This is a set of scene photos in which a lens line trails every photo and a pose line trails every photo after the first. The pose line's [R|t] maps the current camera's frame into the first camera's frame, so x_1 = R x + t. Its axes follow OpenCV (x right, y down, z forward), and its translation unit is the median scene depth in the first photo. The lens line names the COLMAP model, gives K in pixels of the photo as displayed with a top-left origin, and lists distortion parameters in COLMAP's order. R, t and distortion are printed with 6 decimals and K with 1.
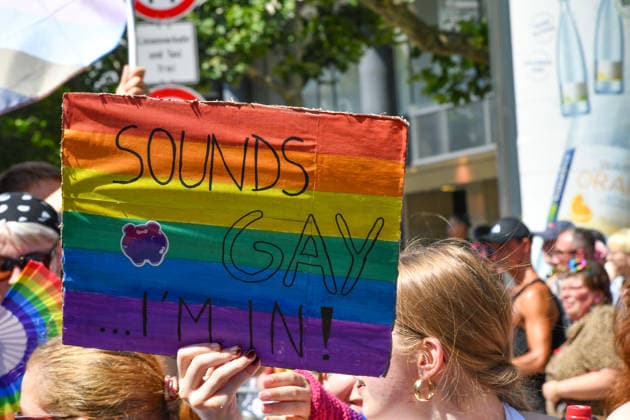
lens RADIAL K [[2042.8, 0, 315.0], [0, 2042.8, 210.0], [0, 0, 1]] dist [-0.035638, 0.539454]
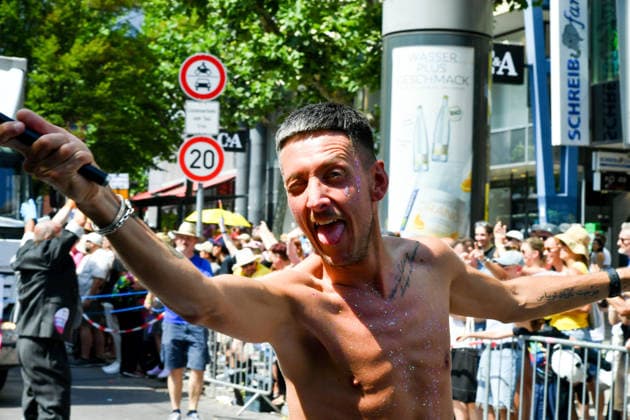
lens RADIAL K [[1298.7, 0, 315.0], [0, 1298.7, 210.0], [0, 0, 1]] dist [0.026150, 0.156704]
pose [[0.995732, 0.092079, 0.006267, 0.028095], [-0.092110, 0.995737, 0.004823, -0.008437], [-0.005796, -0.005379, 0.999969, -0.175408]]
